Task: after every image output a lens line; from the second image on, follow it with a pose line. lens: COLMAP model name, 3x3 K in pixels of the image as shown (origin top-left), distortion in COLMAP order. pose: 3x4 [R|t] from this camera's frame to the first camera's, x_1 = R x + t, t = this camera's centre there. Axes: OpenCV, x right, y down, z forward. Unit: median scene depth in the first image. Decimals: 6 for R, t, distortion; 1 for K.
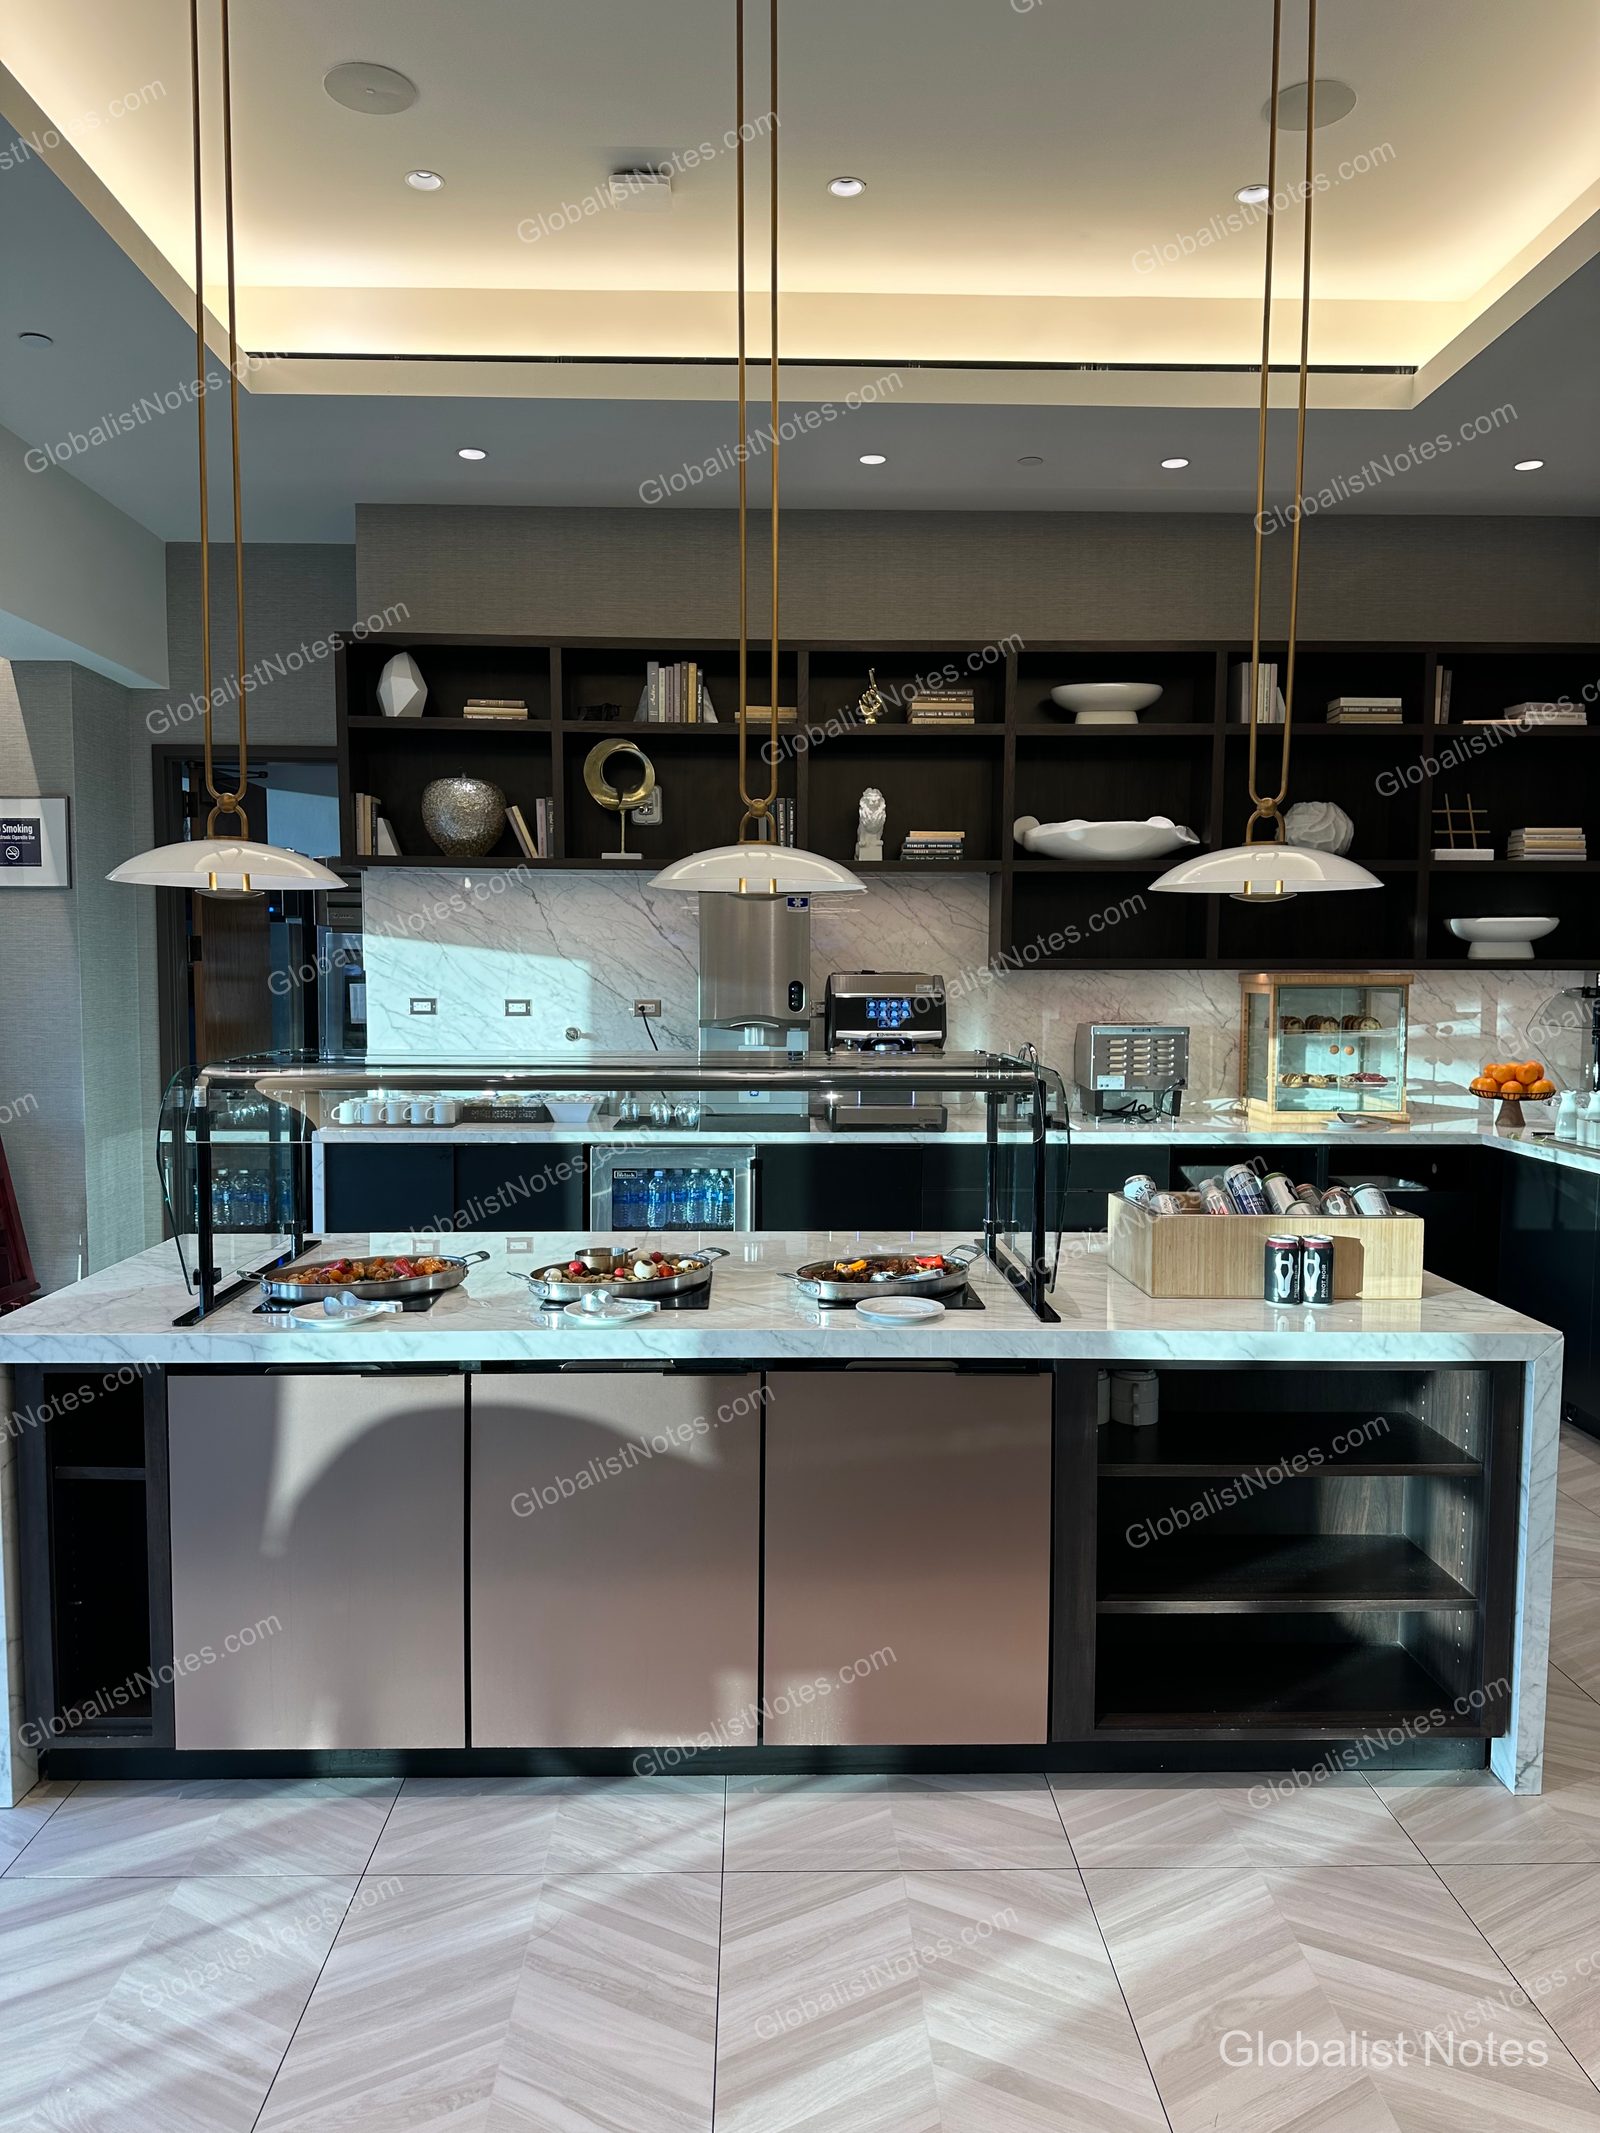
lens RADIAL K [[1514.0, 0, 775.1], [0, 1514.0, 1096.1], [0, 0, 1]] dist [0.159671, -0.286969]
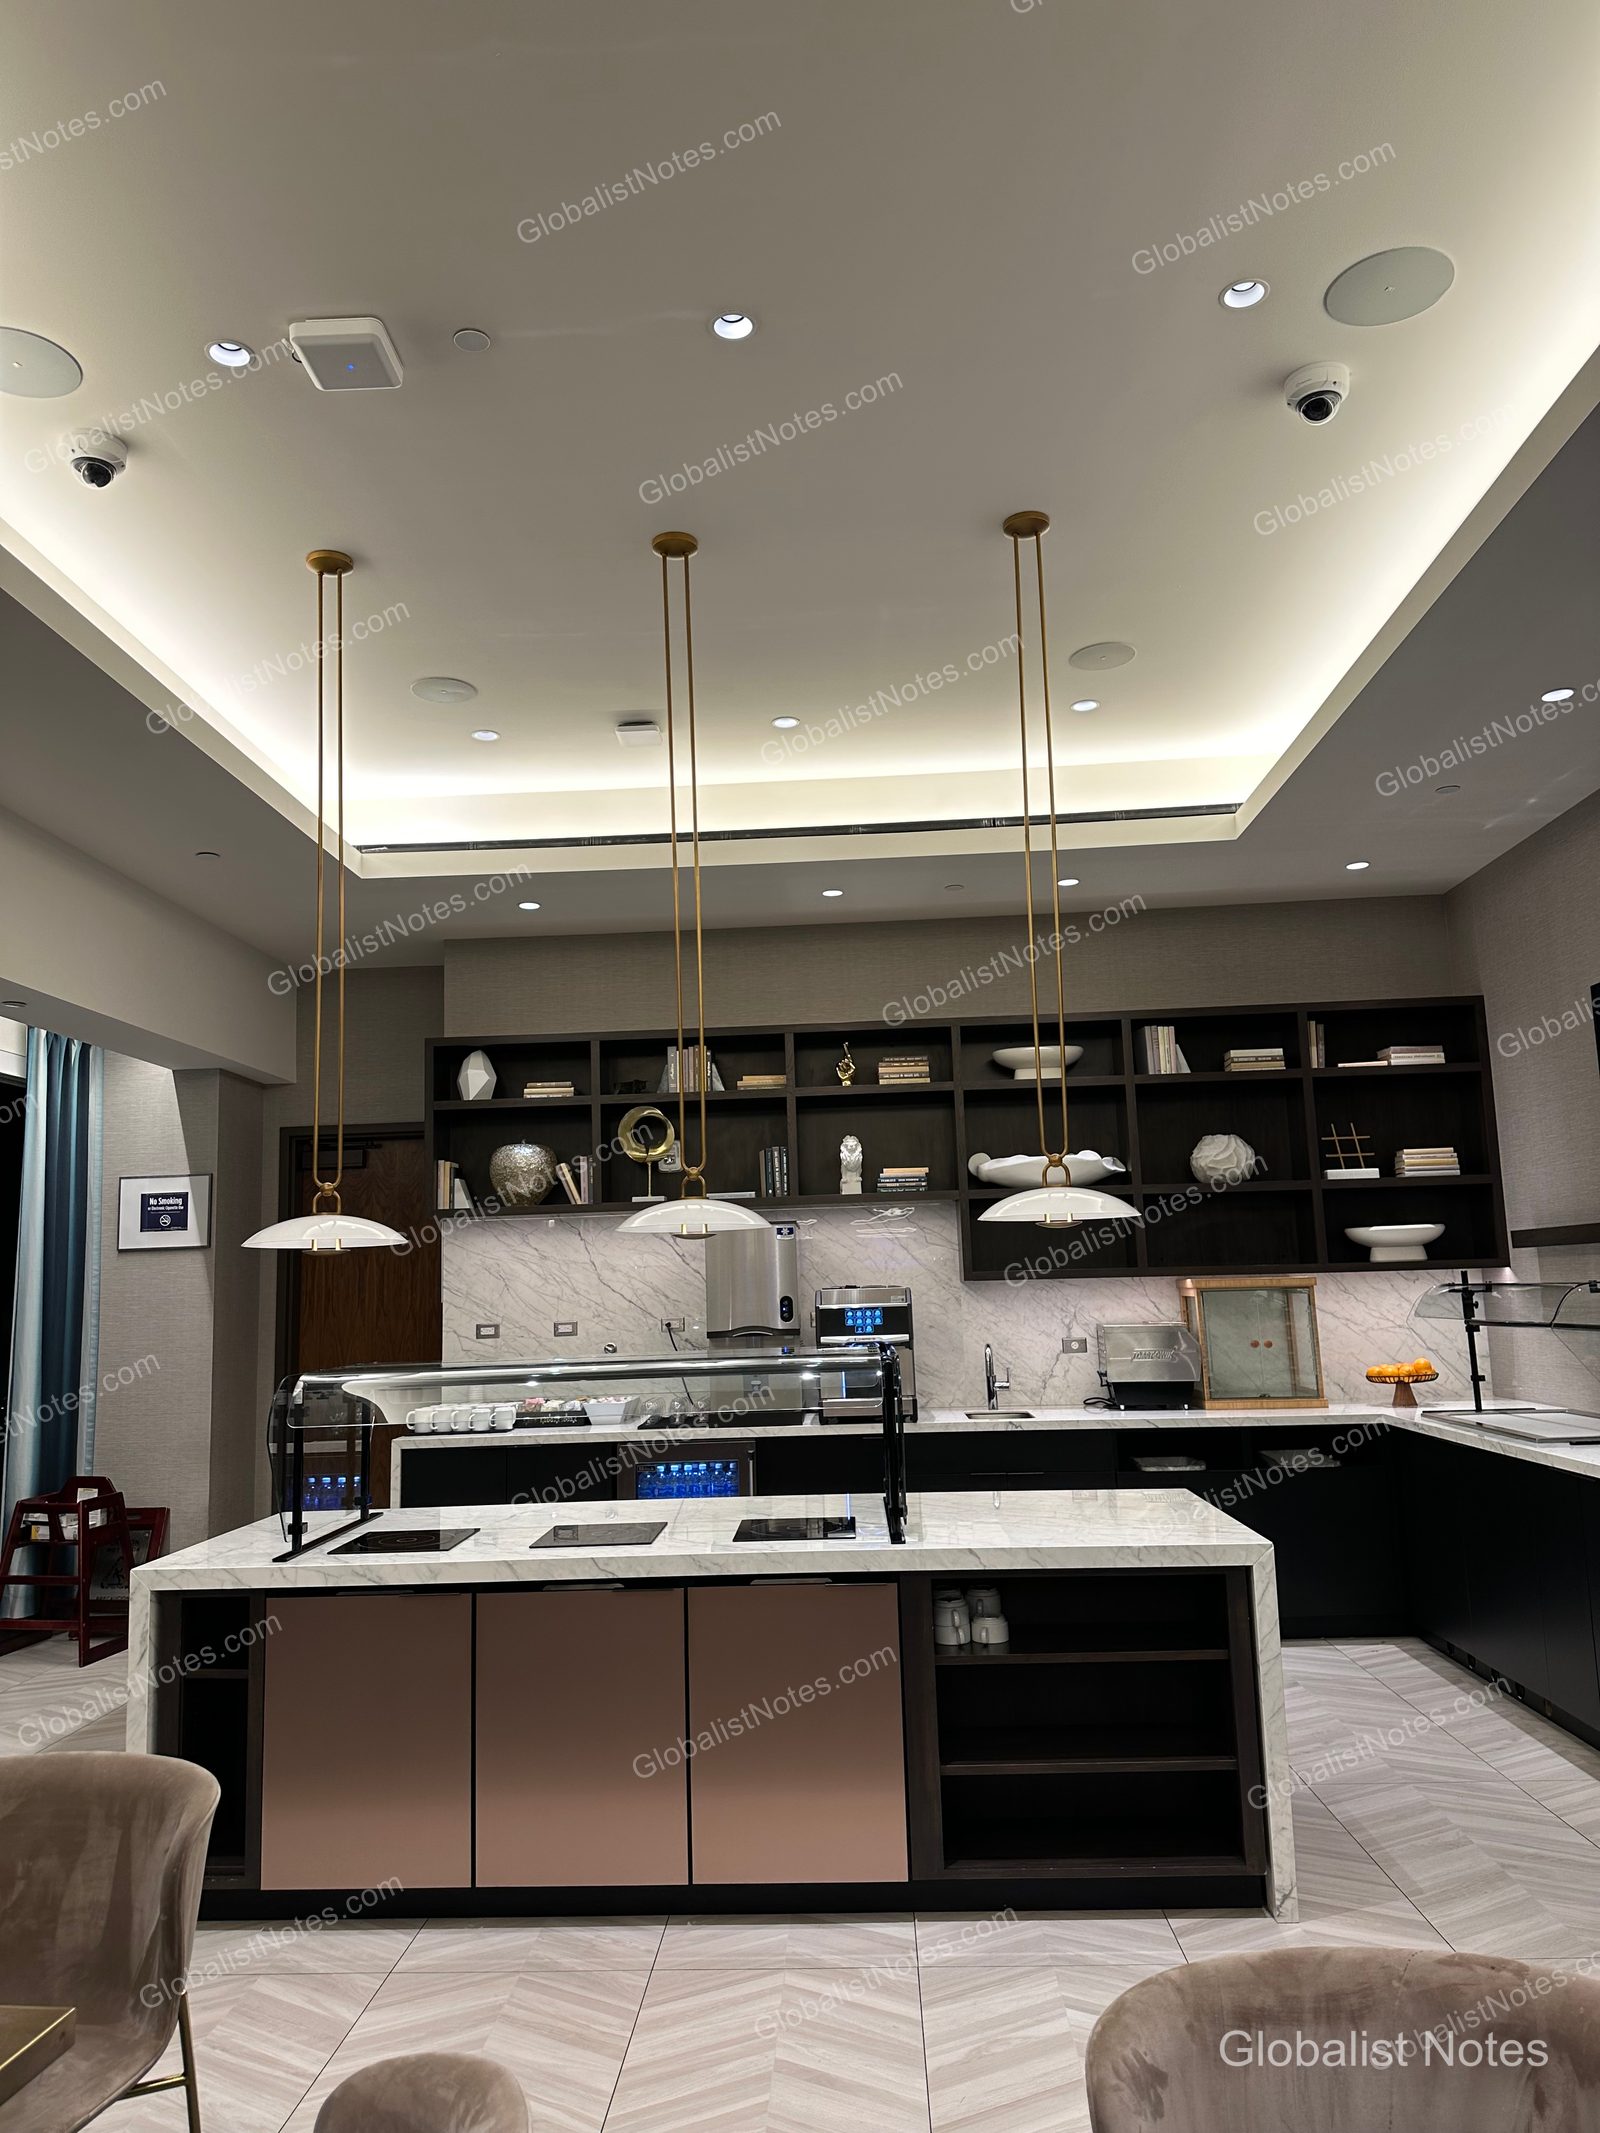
lens RADIAL K [[1522.3, 0, 764.0], [0, 1522.3, 1070.2], [0, 0, 1]] dist [0.168526, -0.261892]
pose [[0.996255, -0.047427, -0.072299, 0.086466], [0.030032, 0.973888, -0.225034, 0.020814], [0.081084, 0.222020, 0.971665, -0.212028]]
